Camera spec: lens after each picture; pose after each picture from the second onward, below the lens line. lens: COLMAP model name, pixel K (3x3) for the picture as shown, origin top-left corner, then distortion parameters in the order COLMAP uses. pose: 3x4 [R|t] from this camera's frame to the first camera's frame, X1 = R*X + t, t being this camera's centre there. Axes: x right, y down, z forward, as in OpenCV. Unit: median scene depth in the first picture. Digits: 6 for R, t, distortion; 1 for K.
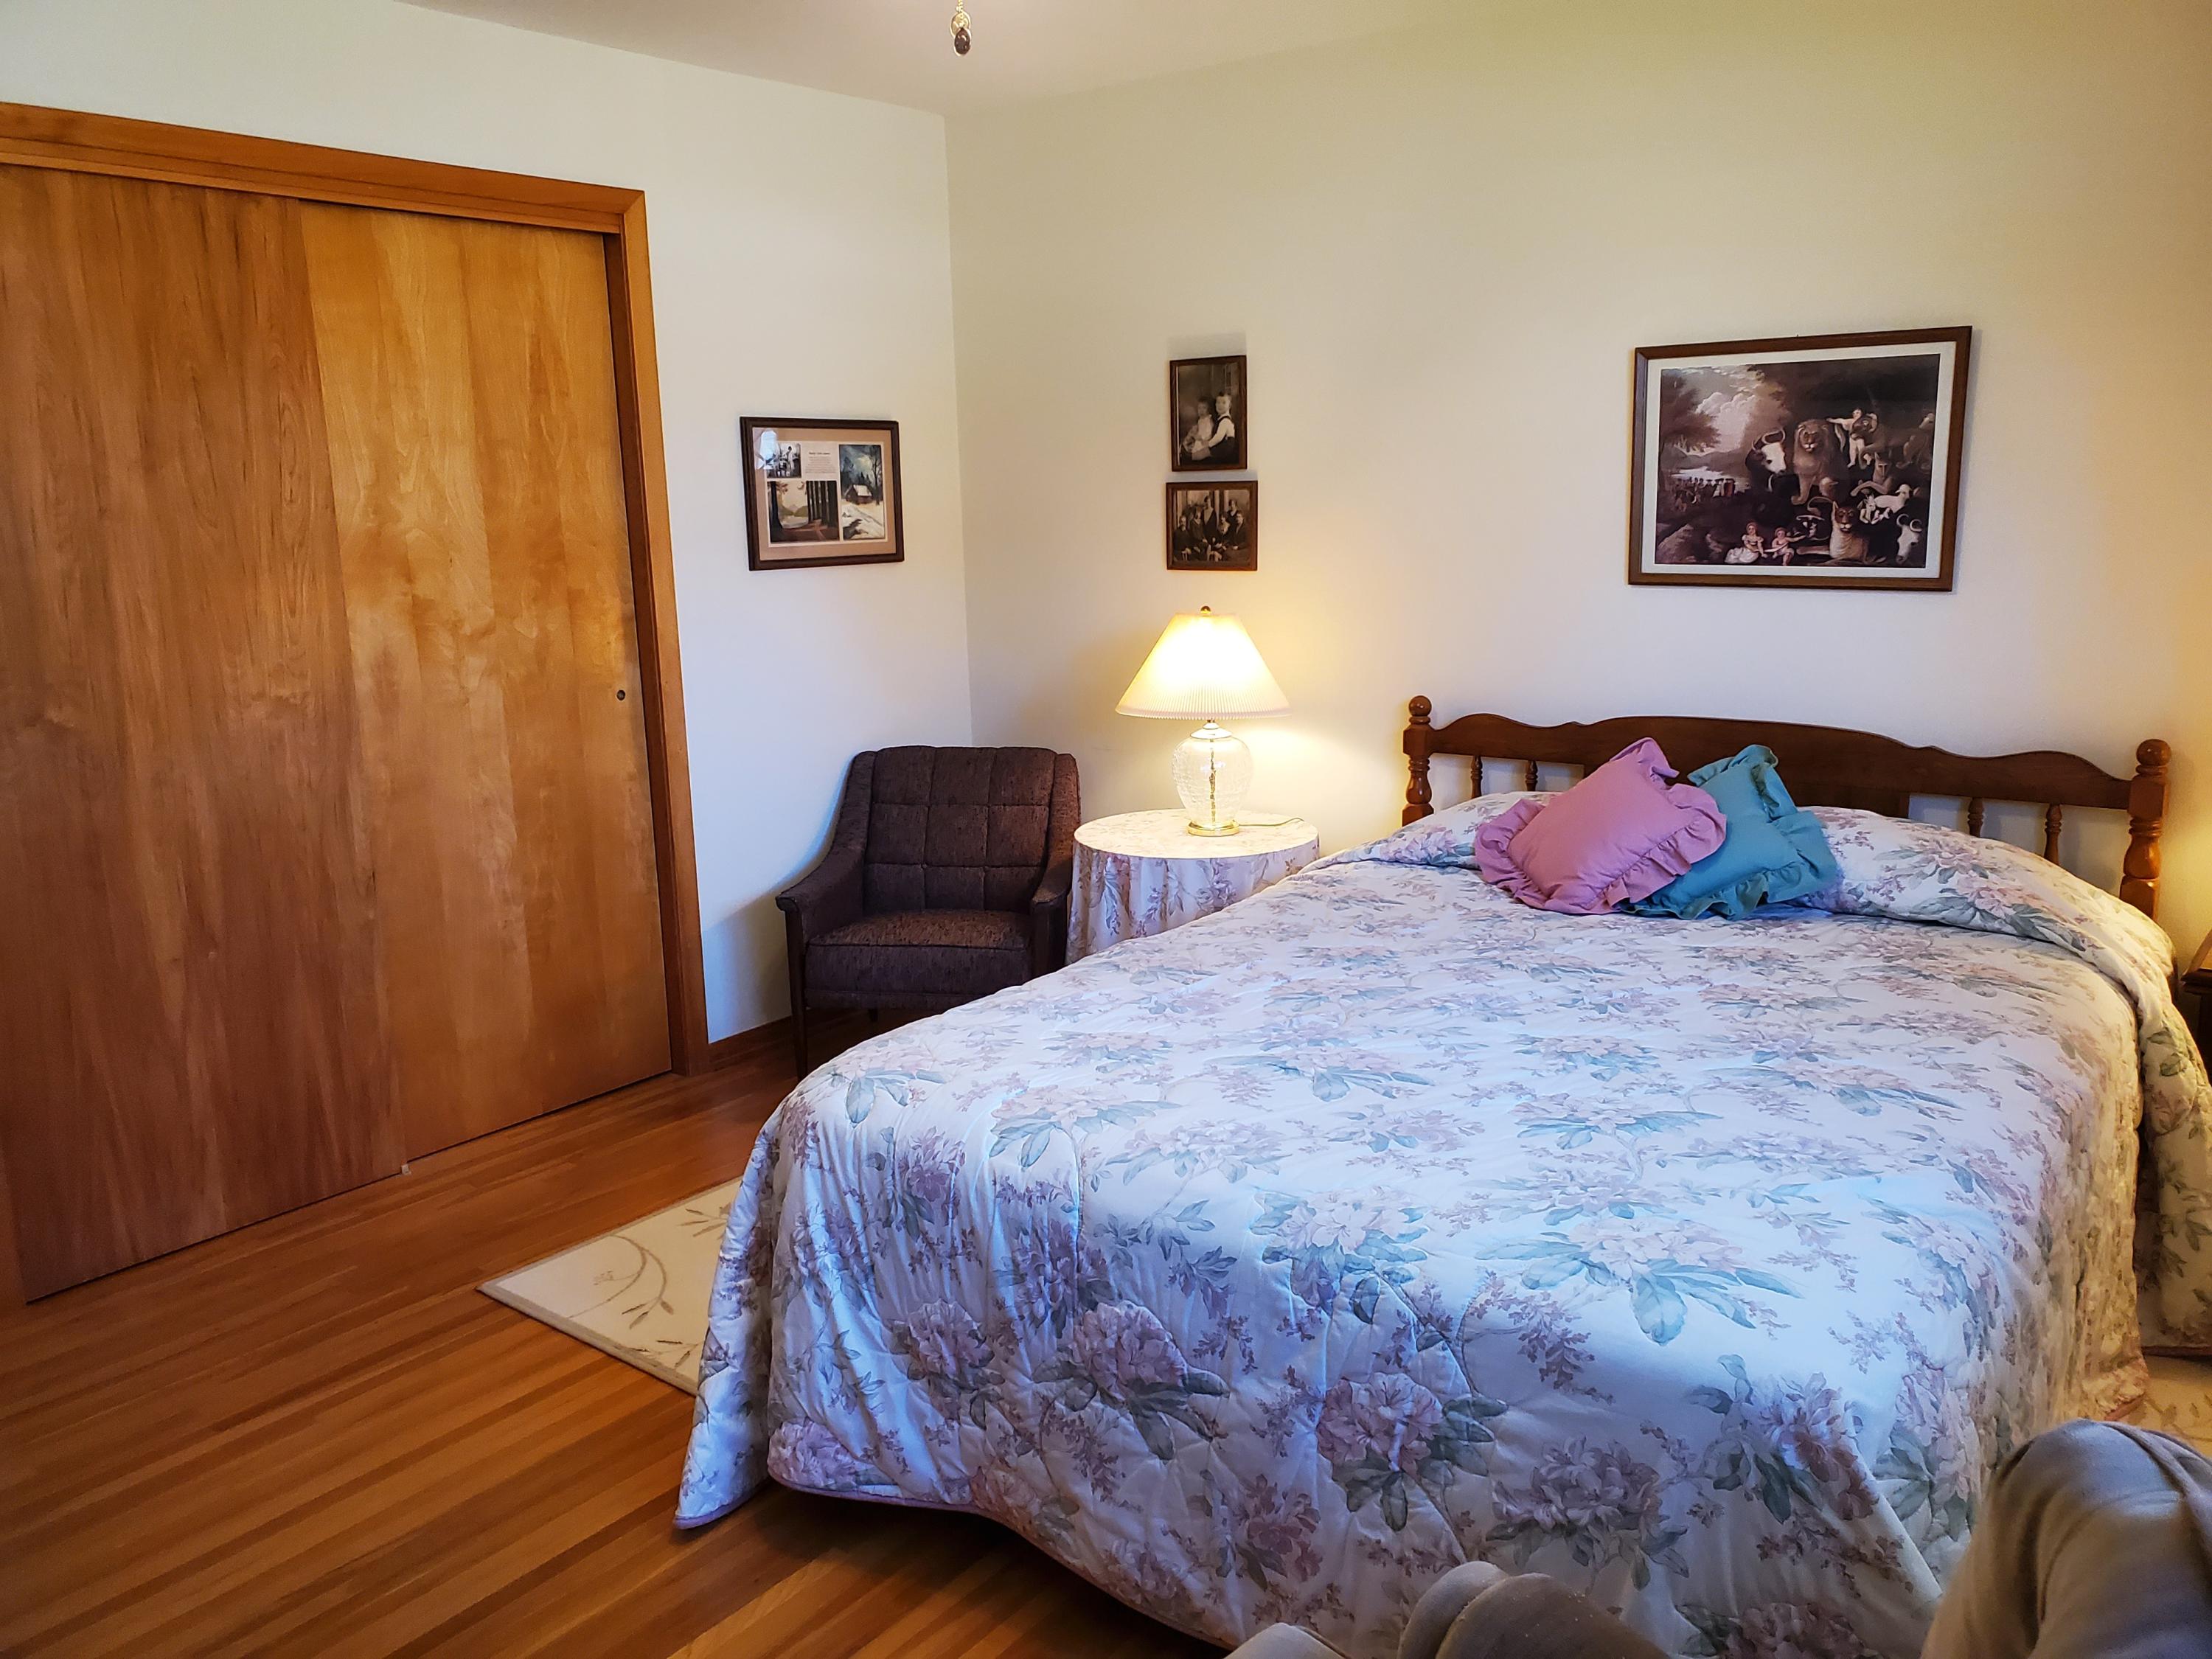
lens RADIAL K [[1695.7, 0, 1096.4], [0, 1695.7, 837.0], [0, 0, 1]] dist [0.011630, -0.015305]
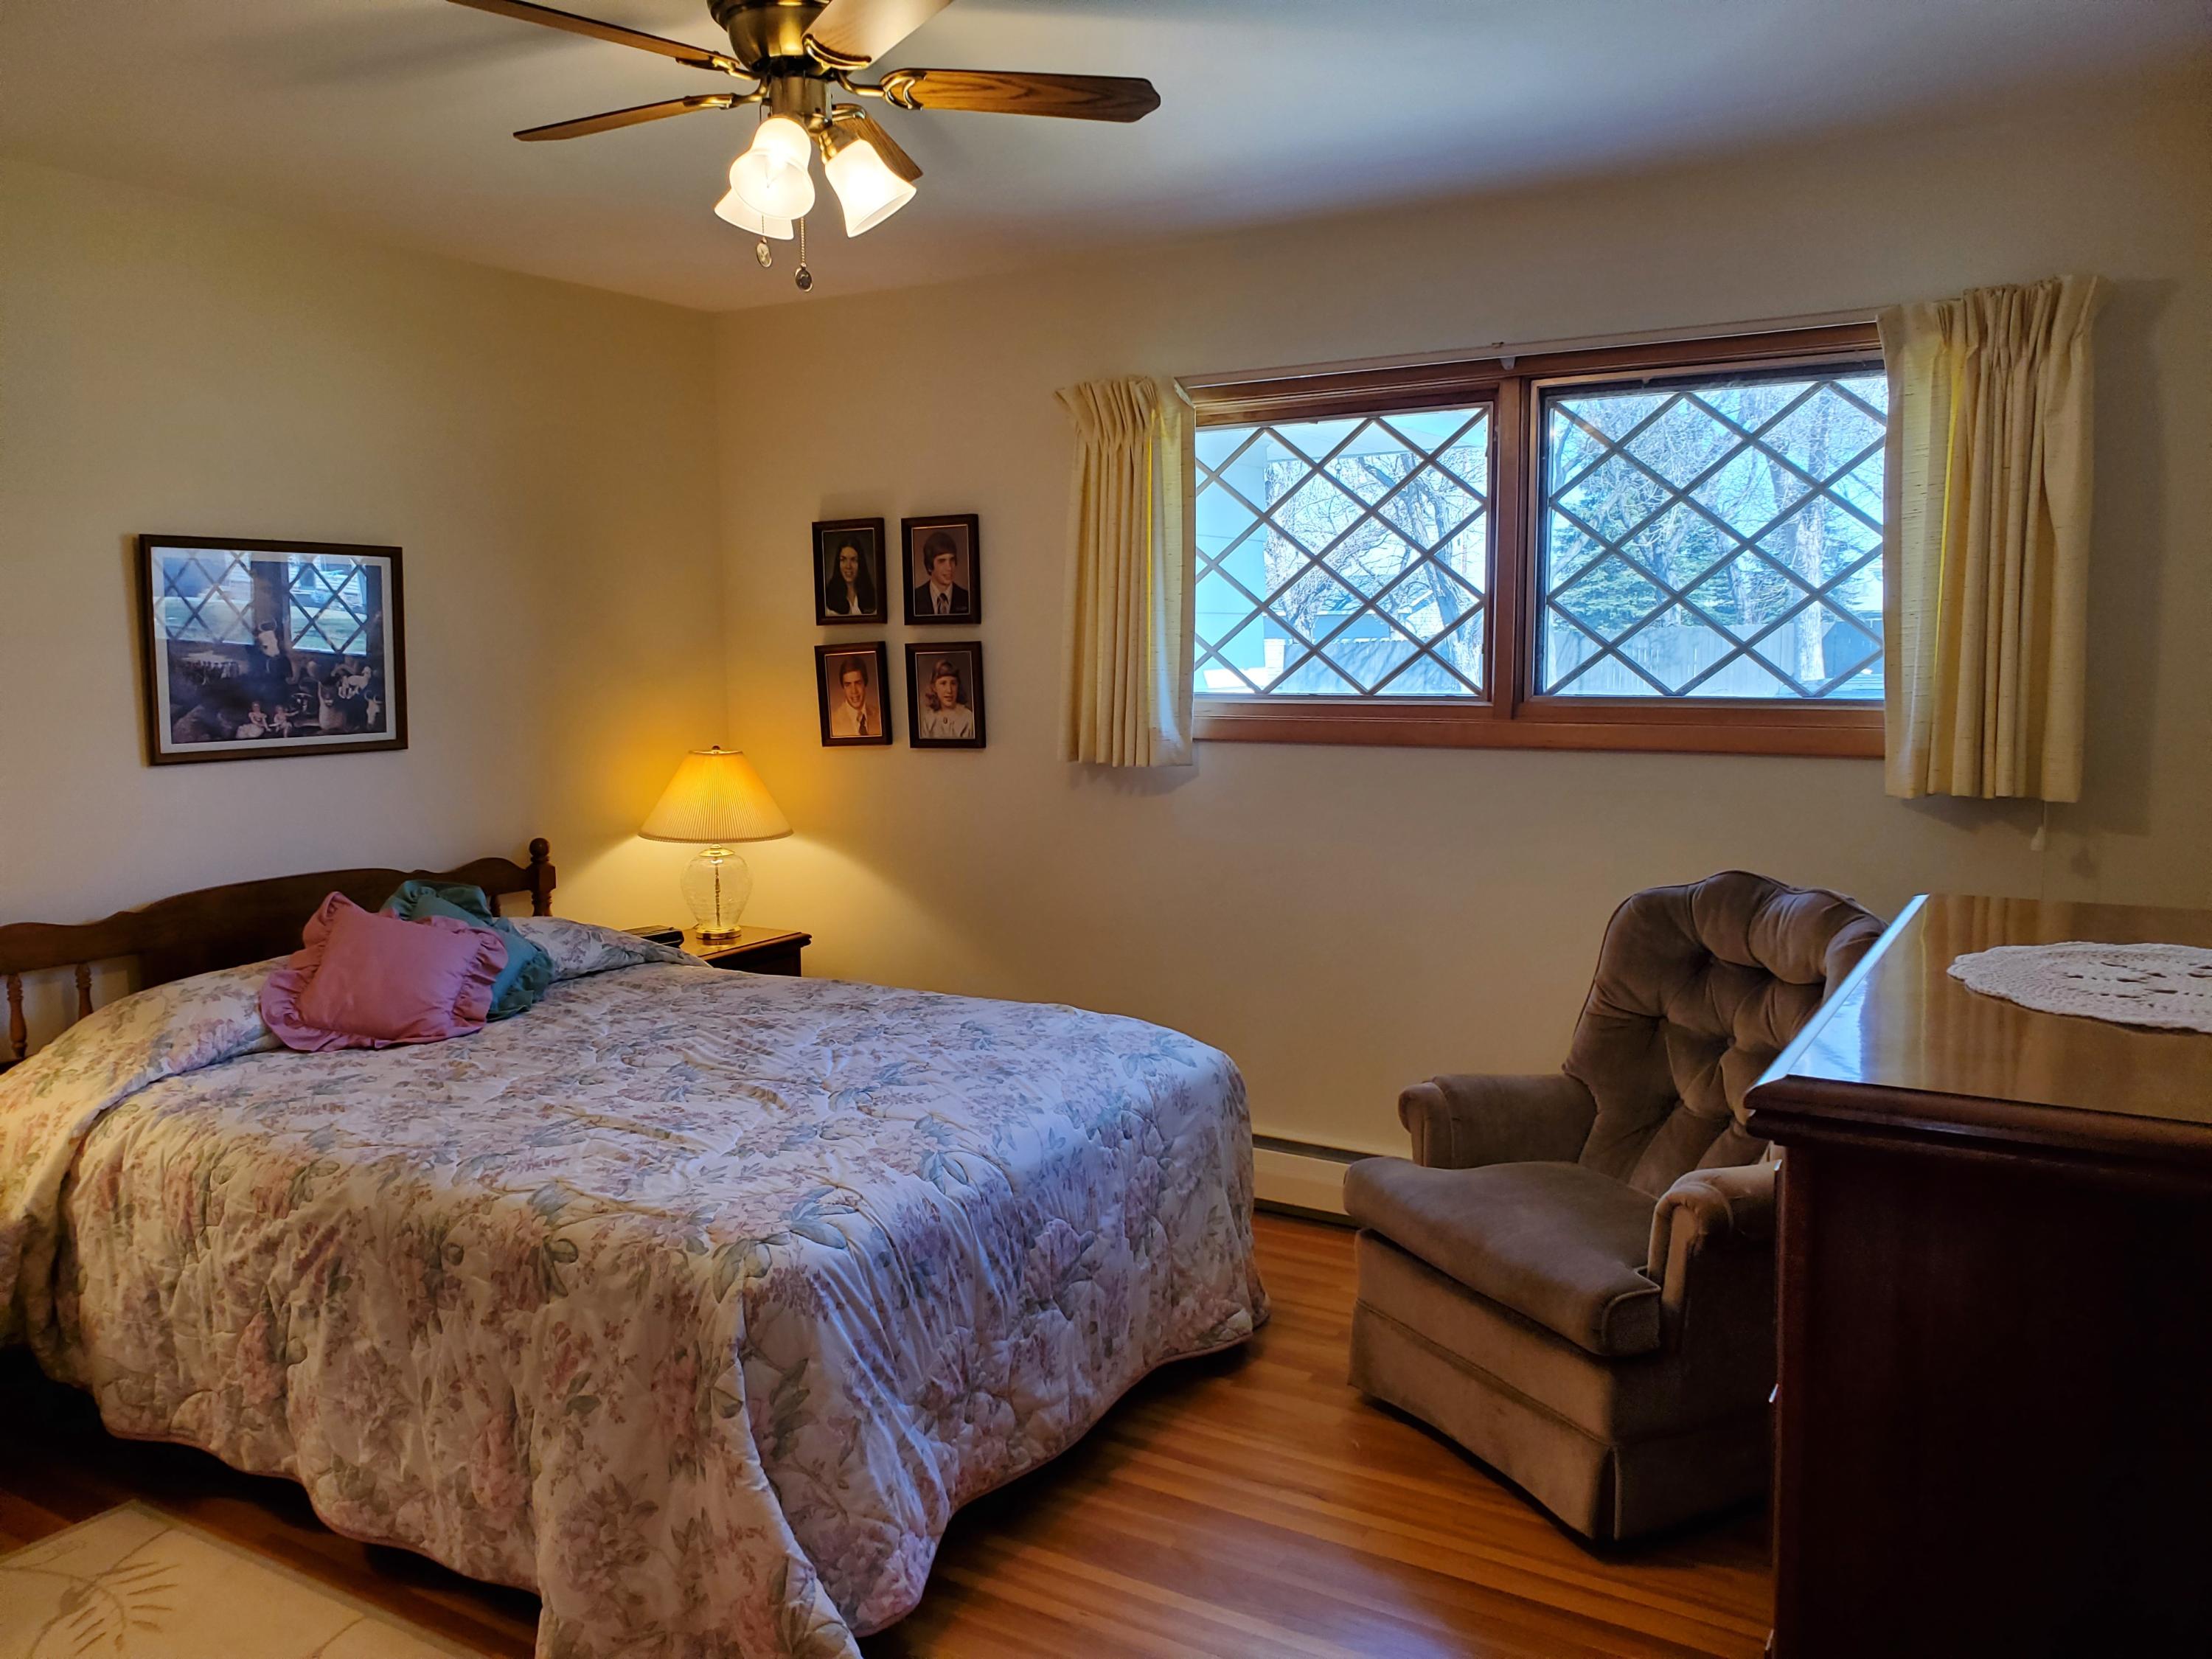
lens RADIAL K [[1695.7, 0, 1096.3], [0, 1695.7, 821.7], [0, 0, 1]] dist [0.011630, -0.015305]
pose [[-0.116308, -0.081097, 0.989897, -0.876761], [0.216858, 0.970541, 0.104991, -0.119985], [-0.969250, 0.226878, -0.095296, 0.668866]]
